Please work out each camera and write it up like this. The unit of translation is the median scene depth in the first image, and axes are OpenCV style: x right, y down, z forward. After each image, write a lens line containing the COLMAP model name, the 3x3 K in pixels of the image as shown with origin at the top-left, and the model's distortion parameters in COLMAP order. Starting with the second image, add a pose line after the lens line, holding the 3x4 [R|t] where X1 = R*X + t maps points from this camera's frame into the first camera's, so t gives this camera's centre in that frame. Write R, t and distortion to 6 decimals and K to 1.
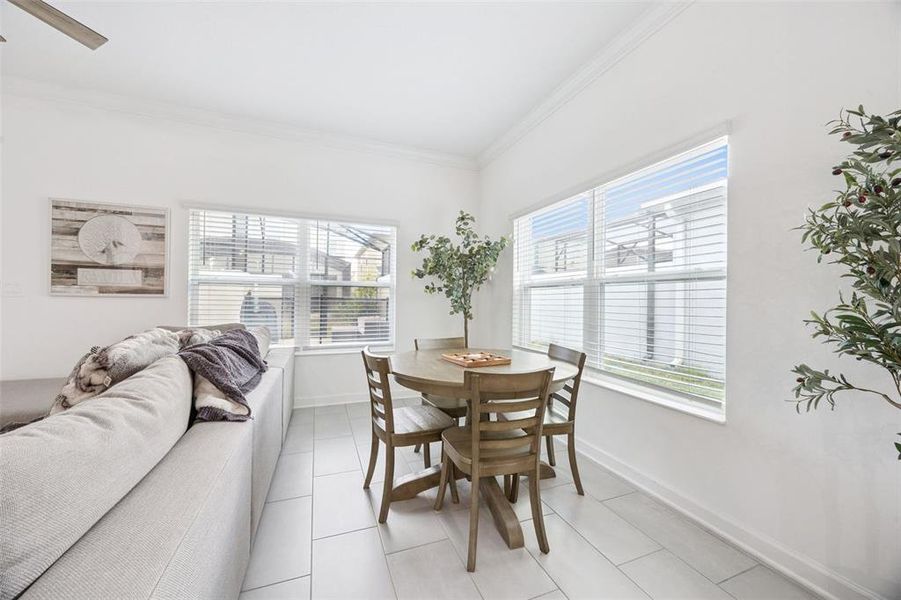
lens RADIAL K [[339.7, 0, 450.3], [0, 339.7, 298.2], [0, 0, 1]] dist [-0.002744, -0.000223]
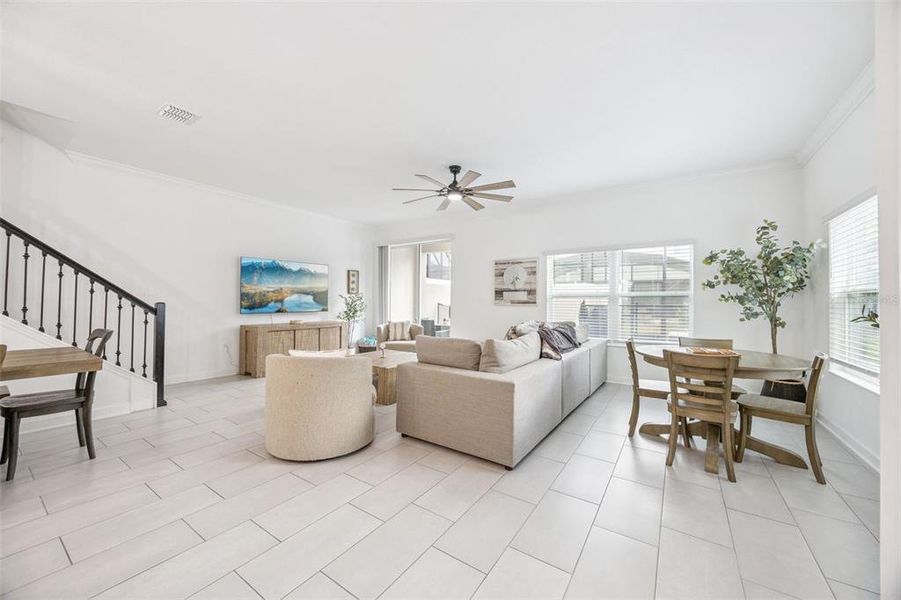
lens RADIAL K [[344.0, 0, 448.9], [0, 344.0, 299.6], [0, 0, 1]] dist [-0.000416, -0.000252]
pose [[0.565573, -0.014616, -0.824568, 0.425658], [0.007218, 0.999892, -0.012772, -0.015964], [0.824666, 0.001272, 0.565618, -0.444527]]
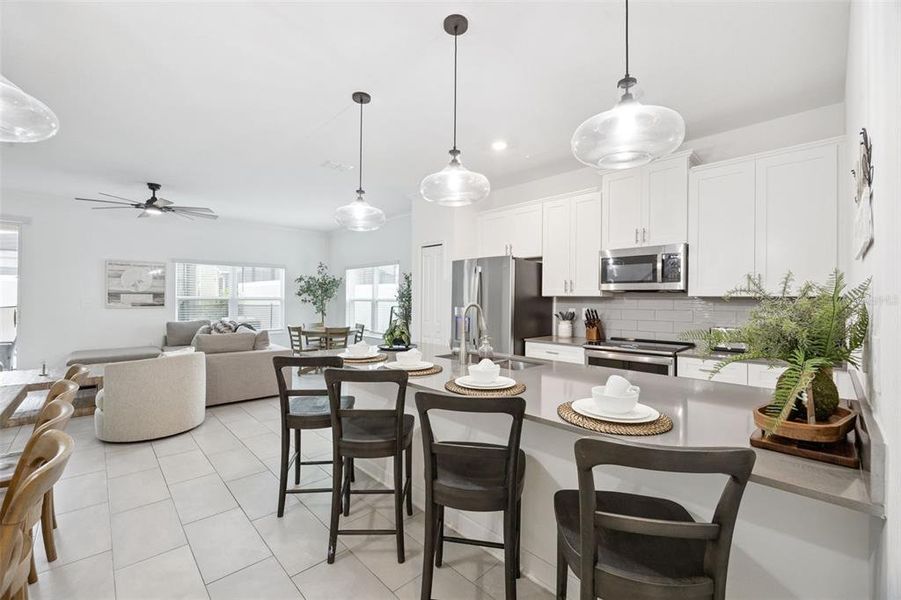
lens RADIAL K [[372.2, 0, 450.5], [0, 372.2, 298.7], [0, 0, 1]] dist [-0.011108, 0.000059]
pose [[0.924456, -0.004652, 0.381261, -0.119446], [-0.000101, 0.999923, 0.012445, -0.084105], [-0.381290, -0.011544, 0.924384, -1.676817]]
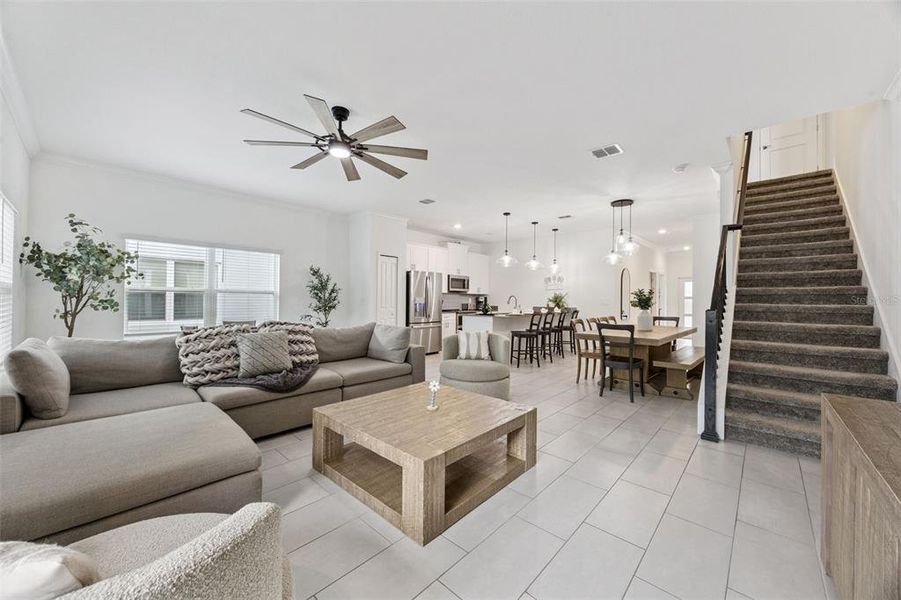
lens RADIAL K [[339.7, 0, 450.3], [0, 339.7, 298.2], [0, 0, 1]] dist [-0.002744, -0.000223]
pose [[-0.428649, -0.012910, 0.903379, -1.751489], [-0.023802, 0.999712, 0.002992, -0.041922], [-0.903157, -0.020220, -0.428833, 0.500349]]
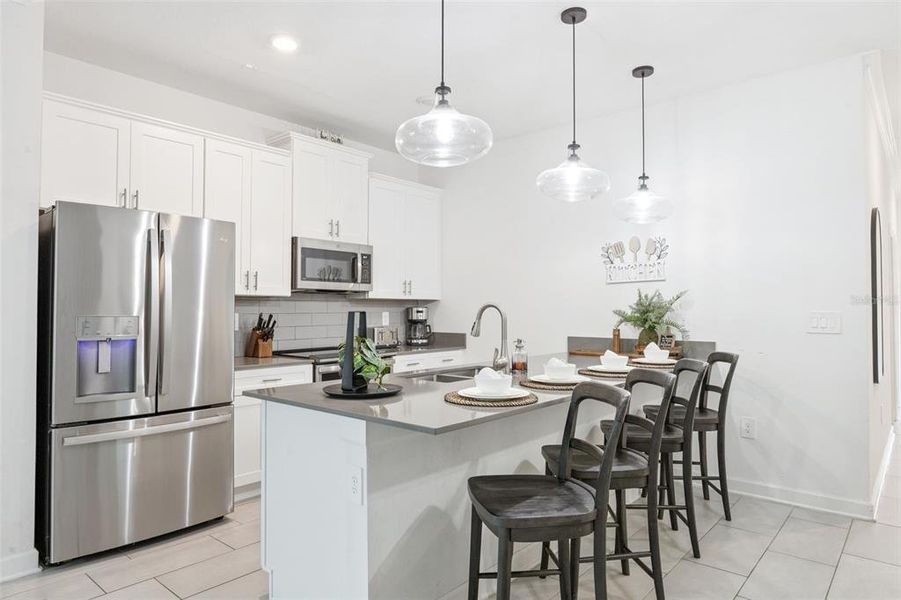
lens RADIAL K [[547.6, 0, 450.5], [0, 547.6, 296.9], [0, 0, 1]] dist [-0.002213, -0.001319]
pose [[-0.457919, 0.007341, 0.888964, -0.608053], [-0.013874, 0.999785, -0.015403, -0.059474], [-0.888886, -0.019387, -0.457719, -0.417468]]
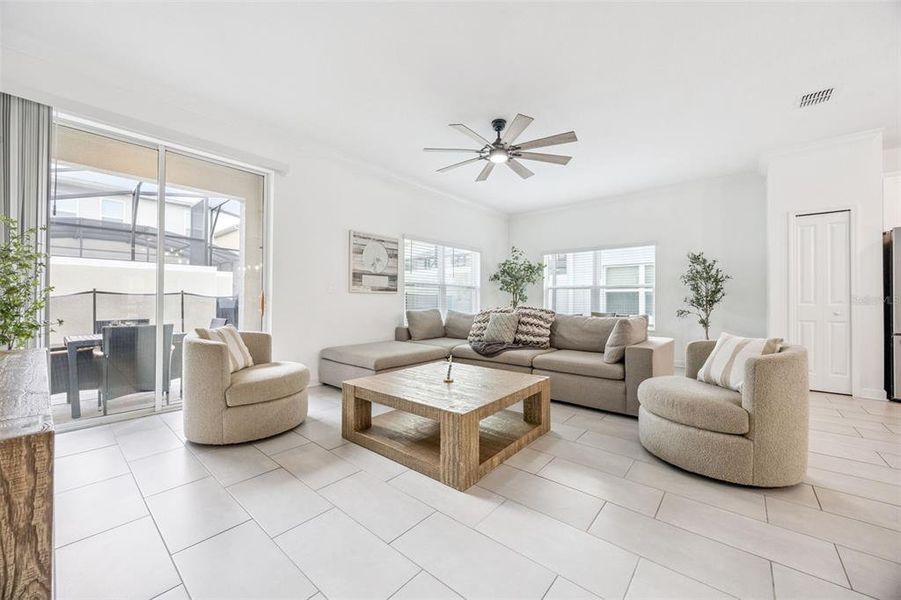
lens RADIAL K [[339.7, 0, 450.3], [0, 339.7, 298.2], [0, 0, 1]] dist [-0.002744, -0.000223]
pose [[0.880911, -0.005203, 0.473254, -1.409916], [0.002503, 0.999977, 0.006333, 0.009883], [-0.473276, -0.004394, 0.880903, -0.554016]]
